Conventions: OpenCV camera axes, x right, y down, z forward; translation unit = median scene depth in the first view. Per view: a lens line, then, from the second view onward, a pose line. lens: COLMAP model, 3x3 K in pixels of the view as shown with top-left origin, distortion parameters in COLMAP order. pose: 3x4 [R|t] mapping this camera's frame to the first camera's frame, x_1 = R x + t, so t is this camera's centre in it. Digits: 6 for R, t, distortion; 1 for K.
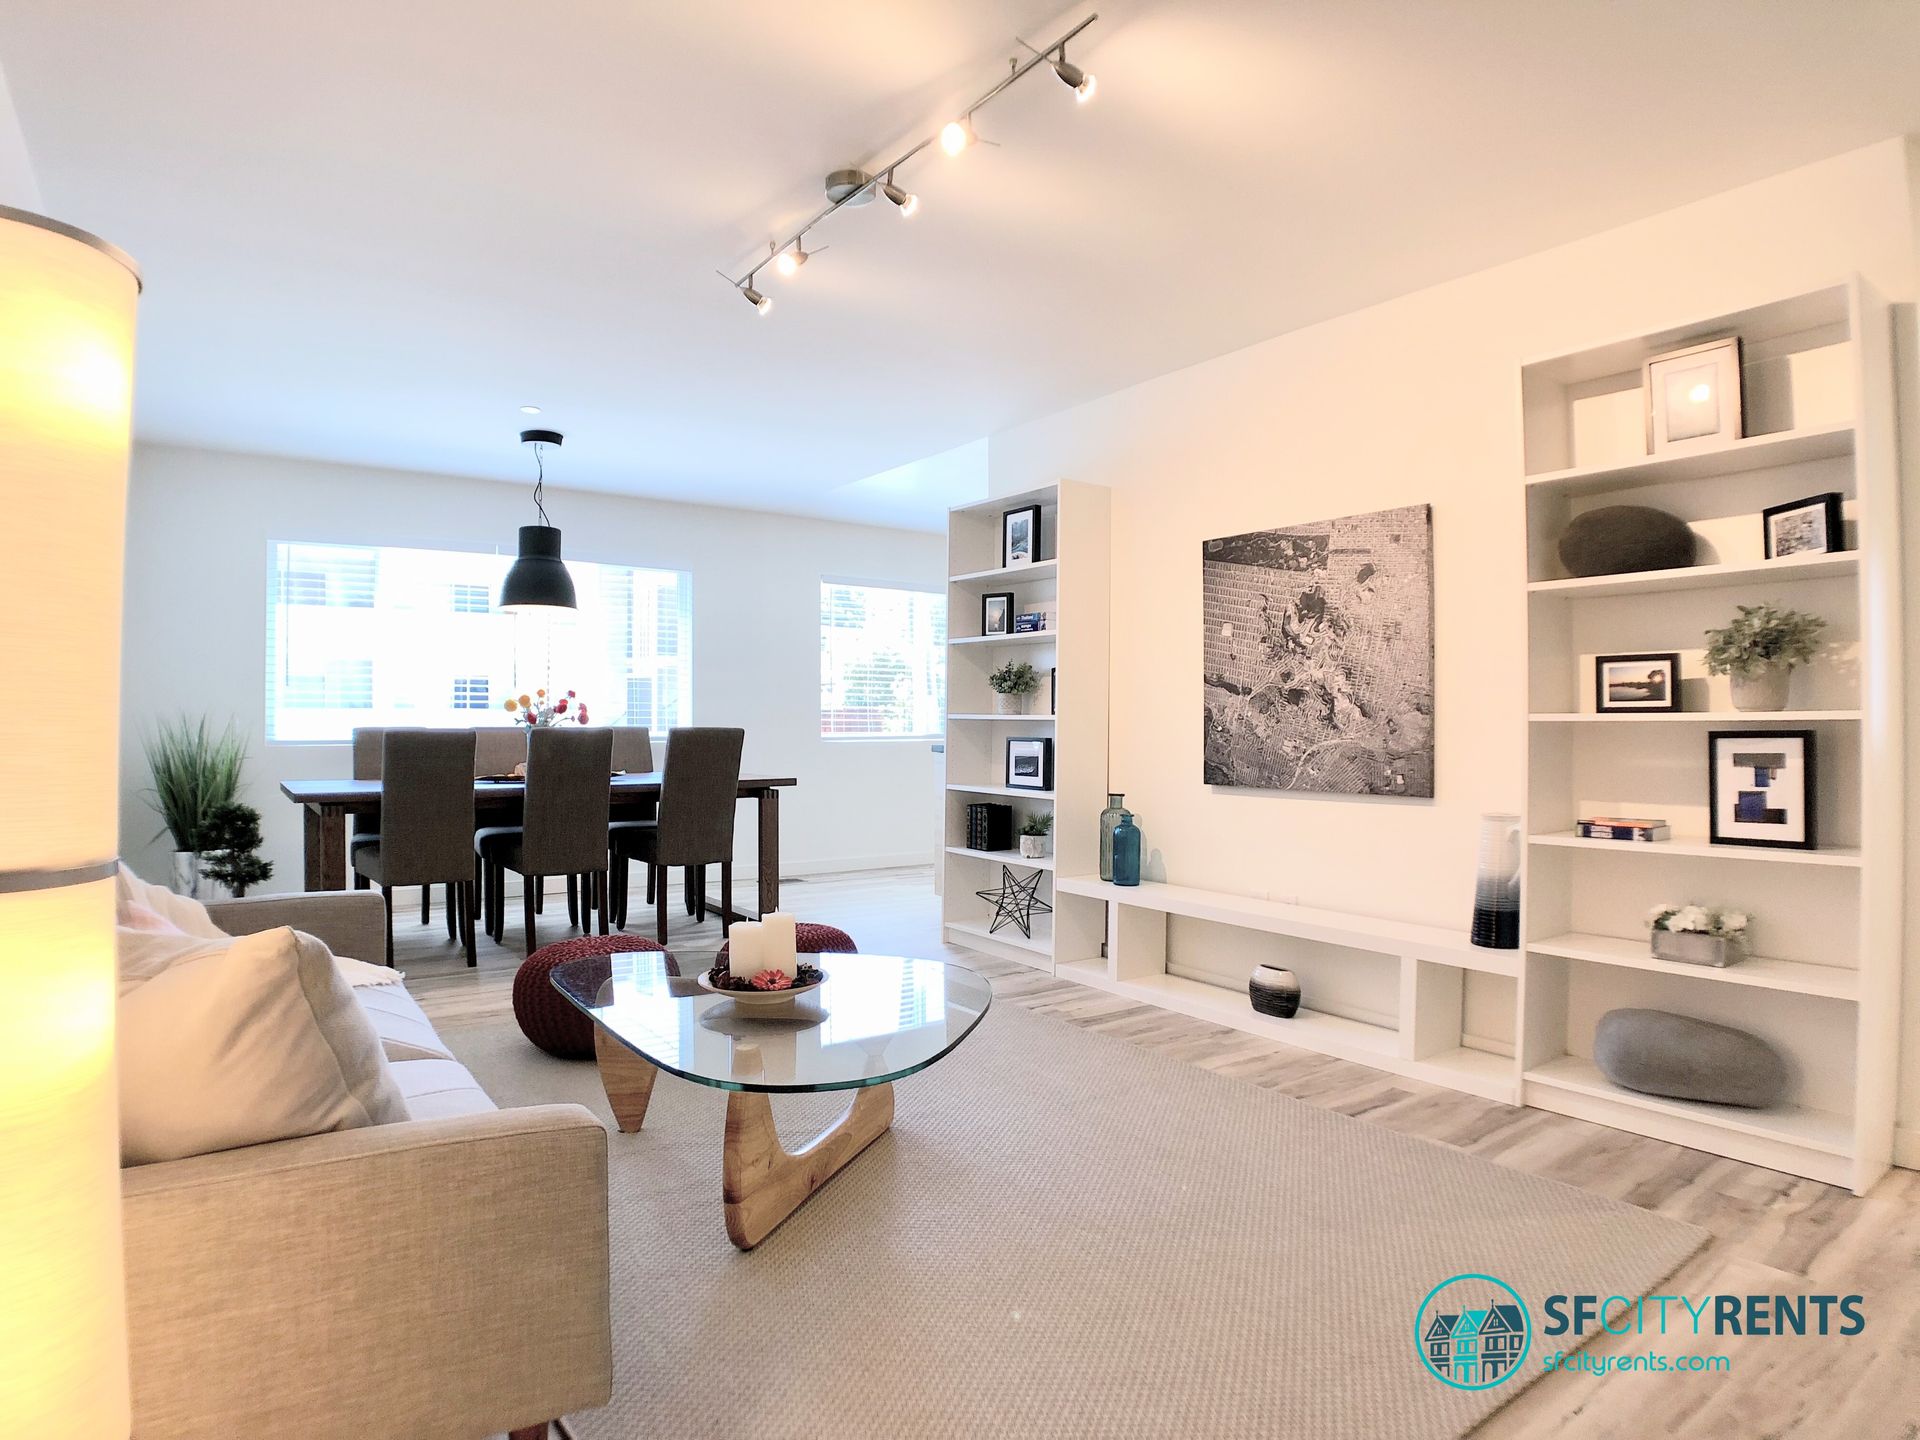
lens RADIAL K [[1101.6, 0, 957.5], [0, 1101.6, 707.7], [0, 0, 1]] dist [-0.096589, 0.020217]
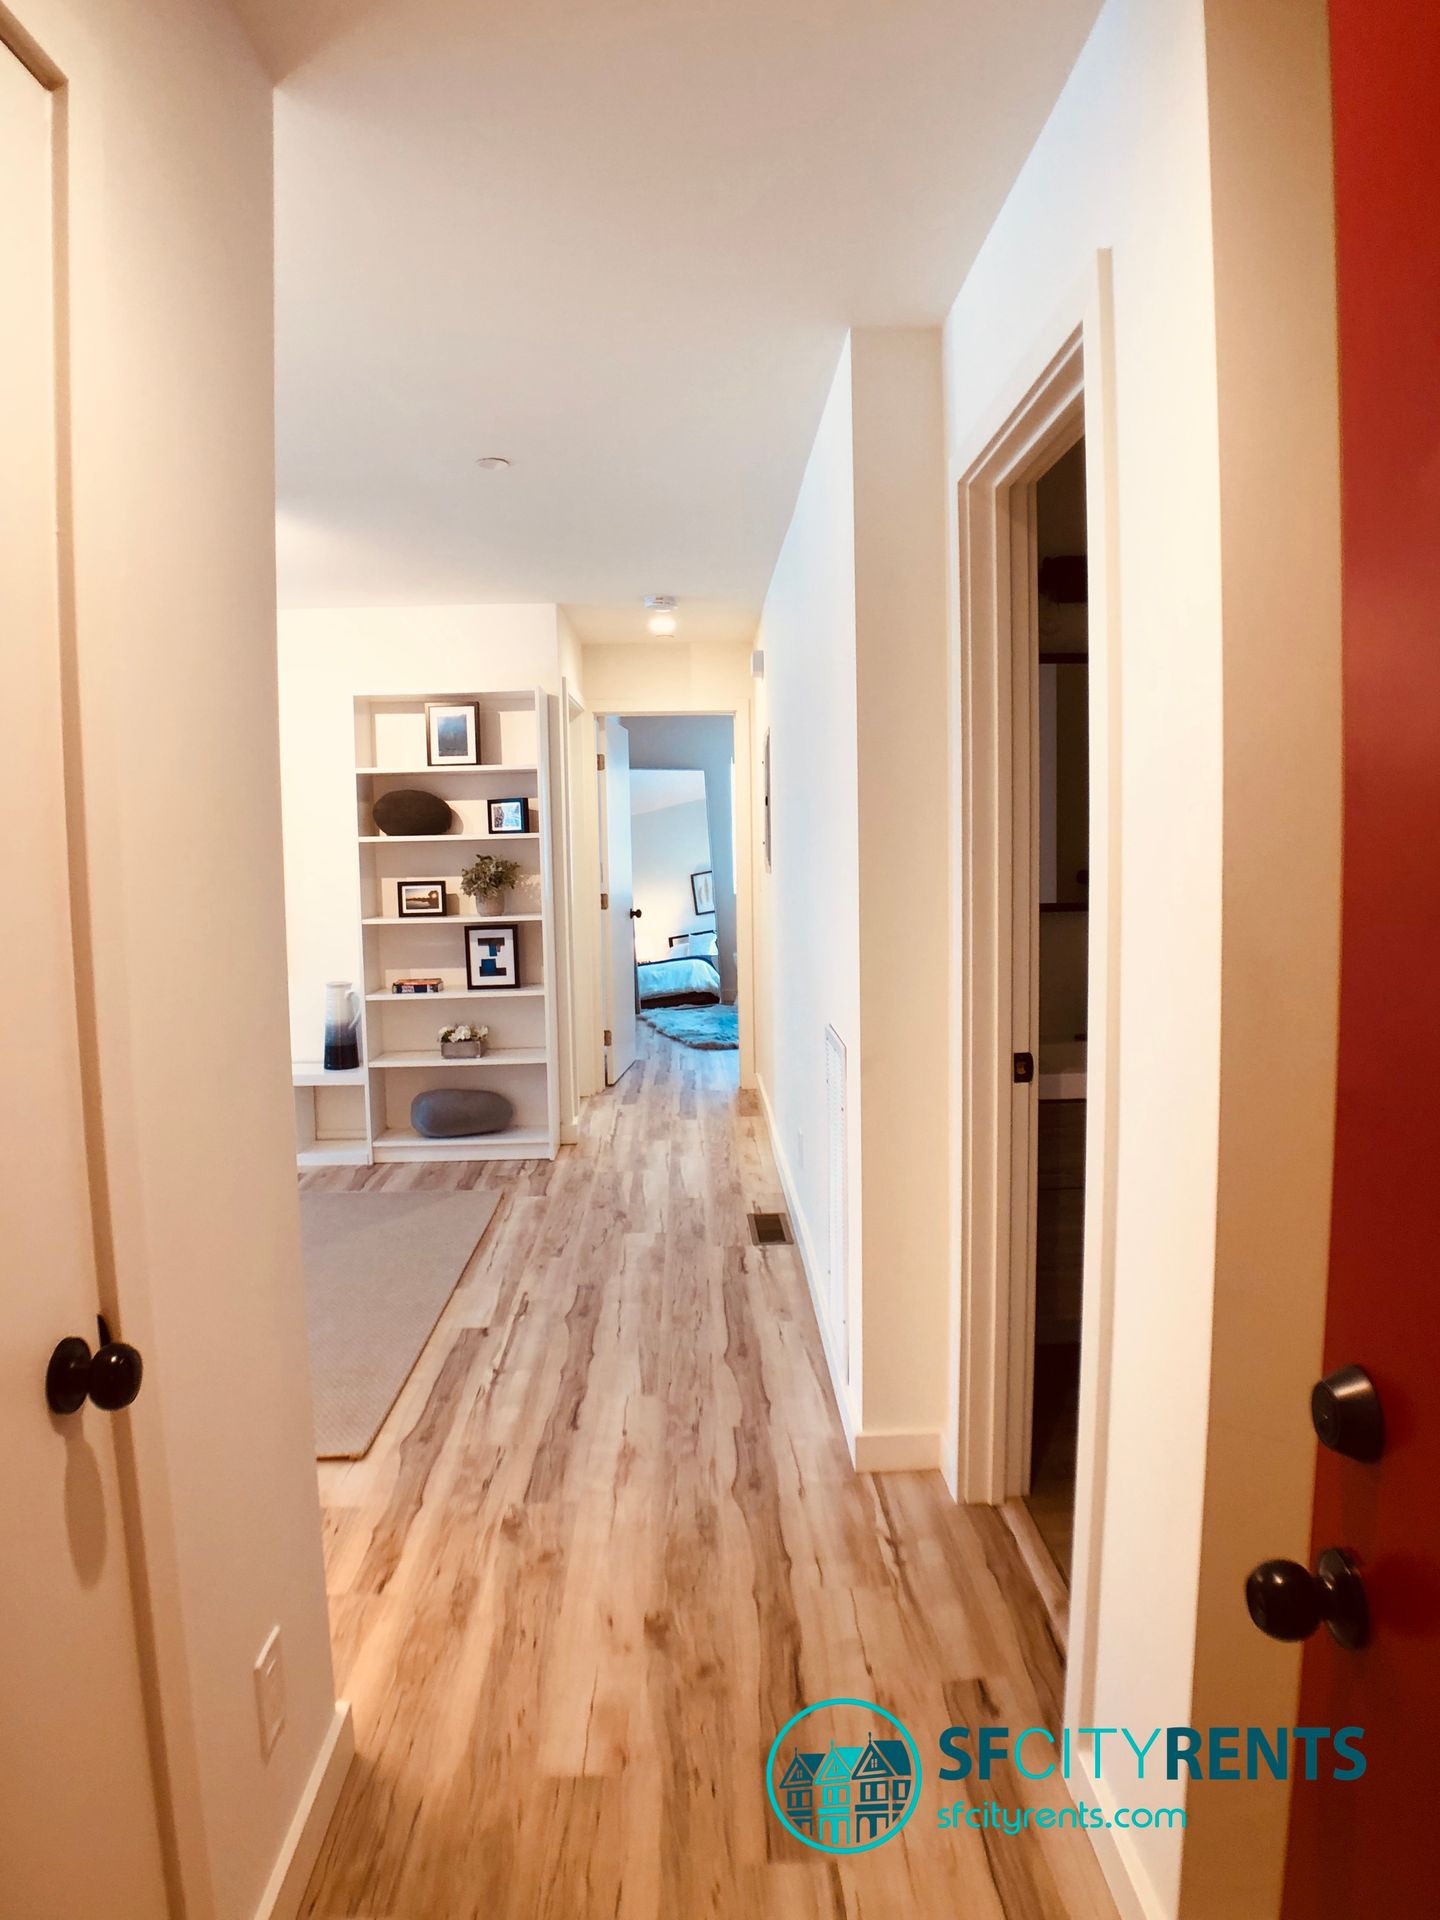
lens RADIAL K [[1101.6, 0, 720.0], [0, 1101.6, 960.0], [0, 0, 1]] dist [-0.096589, 0.020217]
pose [[0.564889, -0.095570, 0.819614, -0.550947], [0.010401, 0.994016, 0.108737, -0.116571], [-0.825102, -0.052900, 0.562502, -0.383513]]
